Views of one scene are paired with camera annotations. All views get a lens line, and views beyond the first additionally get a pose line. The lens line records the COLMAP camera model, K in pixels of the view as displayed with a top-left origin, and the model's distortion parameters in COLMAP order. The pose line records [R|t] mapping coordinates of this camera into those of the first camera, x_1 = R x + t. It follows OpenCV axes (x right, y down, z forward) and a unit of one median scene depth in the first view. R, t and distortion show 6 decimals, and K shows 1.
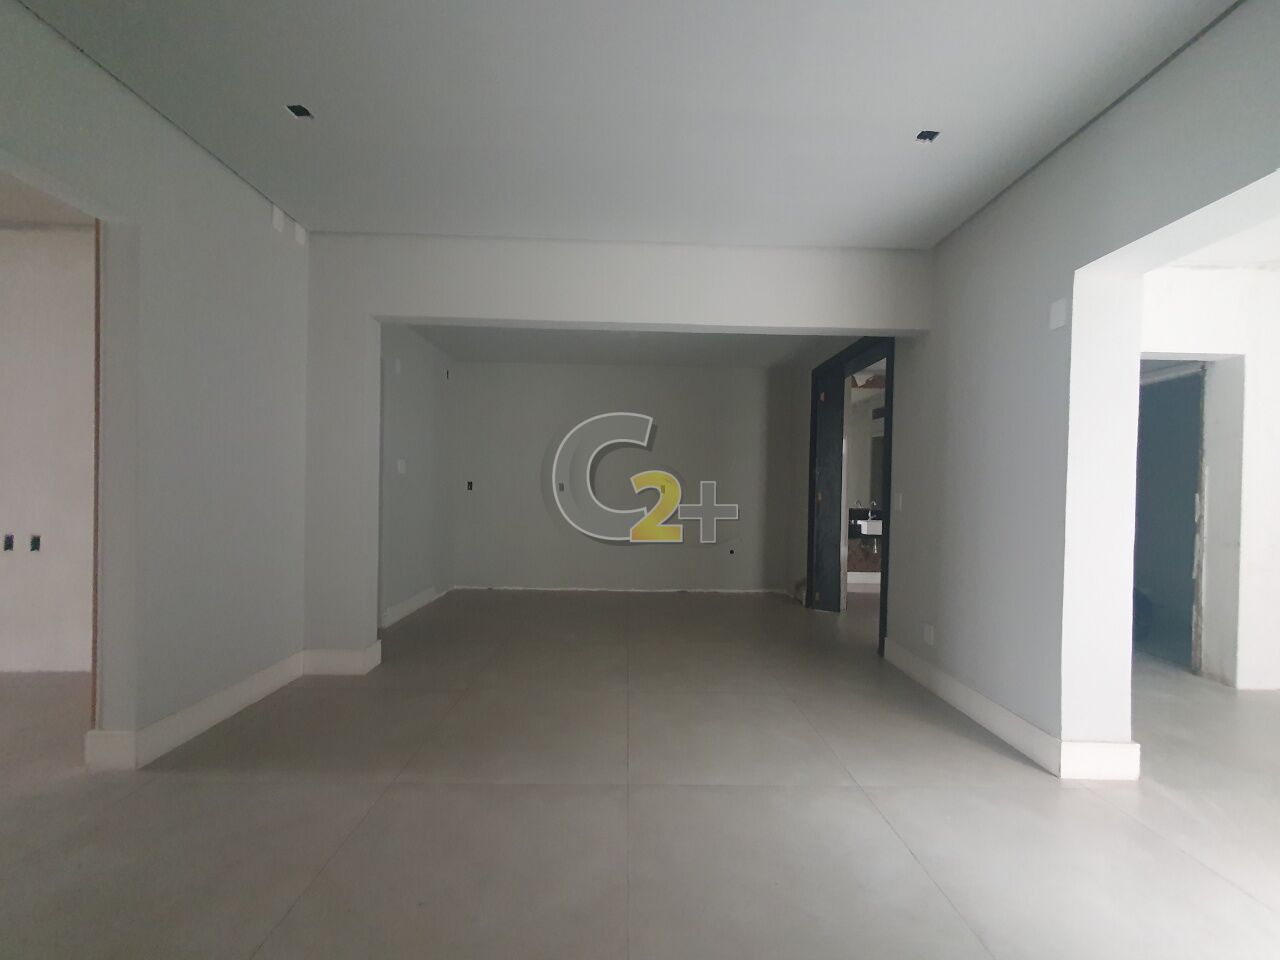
lens RADIAL K [[505.9, 0, 641.1], [0, 505.9, 492.7], [0, 0, 1]] dist [0.001974, 0.000339]
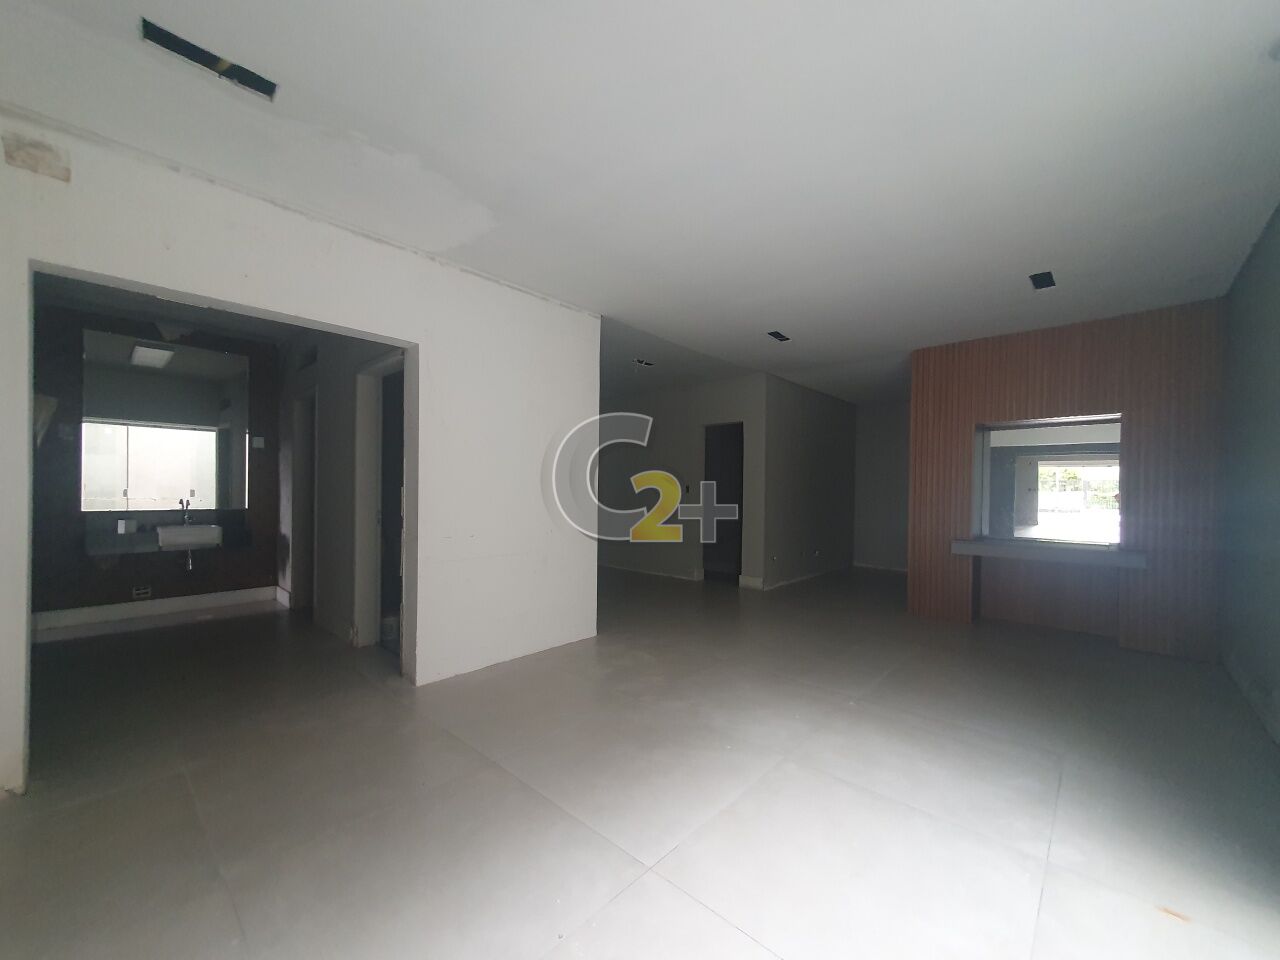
lens RADIAL K [[505.5, 0, 643.1], [0, 505.5, 490.7], [0, 0, 1]] dist [0.002118, 0.000254]
pose [[0.692688, -0.009178, 0.721179, 0.723740], [0.005825, 0.999958, 0.007131, 0.005204], [-0.721214, -0.000739, 0.692712, 0.015447]]
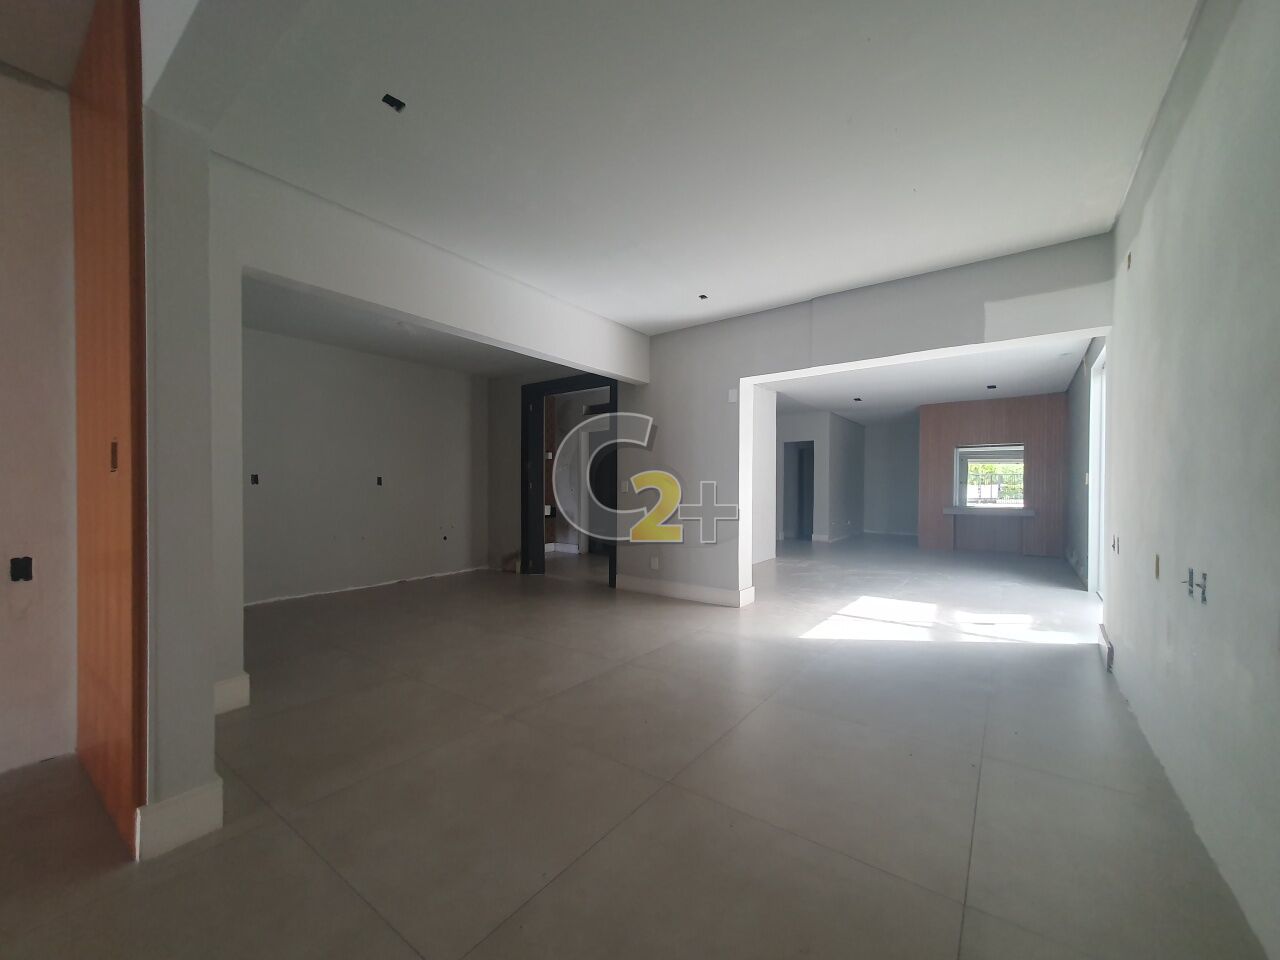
lens RADIAL K [[505.9, 0, 641.1], [0, 505.9, 492.7], [0, 0, 1]] dist [0.001974, 0.000339]
pose [[0.612057, -0.023673, 0.790459, -0.667120], [0.015371, 0.999719, 0.018039, 0.009024], [-0.790664, 0.001109, 0.612249, -0.005735]]
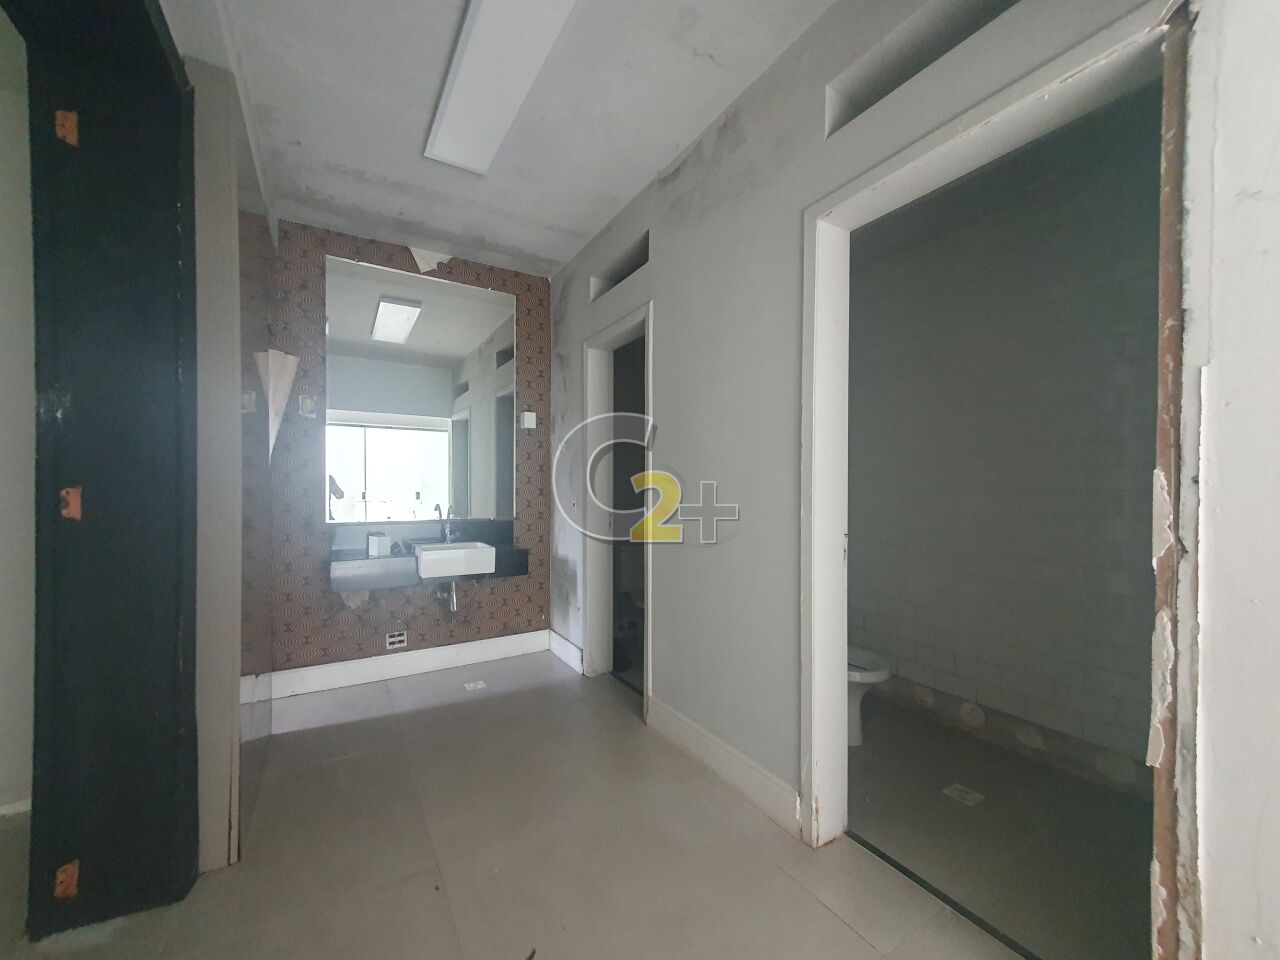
lens RADIAL K [[505.9, 0, 641.1], [0, 505.9, 492.7], [0, 0, 1]] dist [0.001974, 0.000339]
pose [[0.867213, -0.017608, 0.497625, 0.701911], [0.016087, 0.999844, 0.007345, 0.007703], [-0.497677, 0.001636, 0.867361, 0.896895]]
